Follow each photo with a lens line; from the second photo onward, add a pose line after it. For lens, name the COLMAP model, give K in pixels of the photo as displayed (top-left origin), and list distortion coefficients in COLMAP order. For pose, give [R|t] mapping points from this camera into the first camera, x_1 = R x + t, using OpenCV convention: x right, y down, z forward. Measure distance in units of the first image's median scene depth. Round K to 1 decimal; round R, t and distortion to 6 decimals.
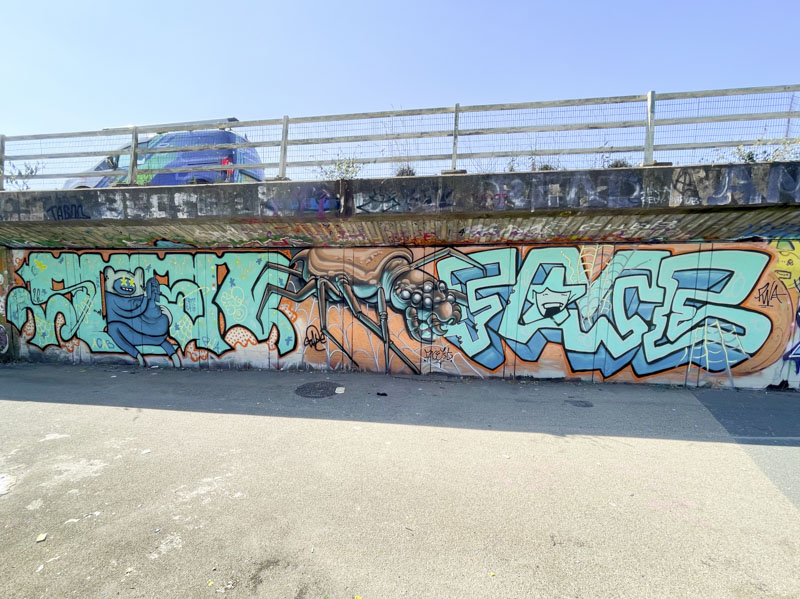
lens RADIAL K [[369.3, 0, 381.9], [0, 369.3, 306.2], [0, 0, 1]] dist [0.001244, 0.000974]
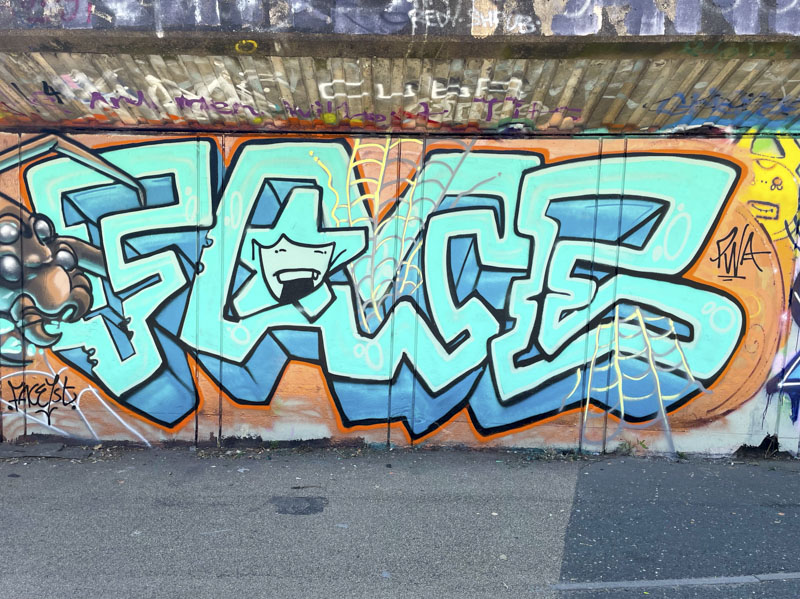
lens RADIAL K [[688.2, 0, 377.9], [0, 688.2, 301.8], [0, 0, 1]] dist [0.122107, -0.157434]
pose [[0.990698, -0.000055, 0.136077, 0.433376], [-0.001314, 0.999949, 0.009969, 0.020070], [-0.136071, -0.010055, 0.990648, 0.169753]]
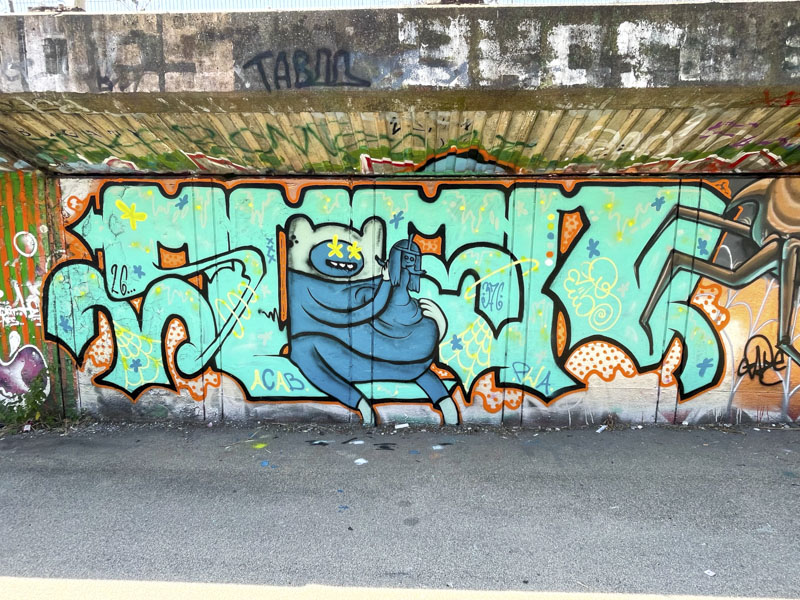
lens RADIAL K [[448.6, 0, 402.9], [0, 448.6, 297.5], [0, 0, 1]] dist [-0.008562, 0.001620]
pose [[0.993691, -0.017346, 0.110805, -0.785577], [0.012905, 0.999089, 0.040674, -0.030880], [-0.111410, -0.038988, 0.993009, 0.499169]]
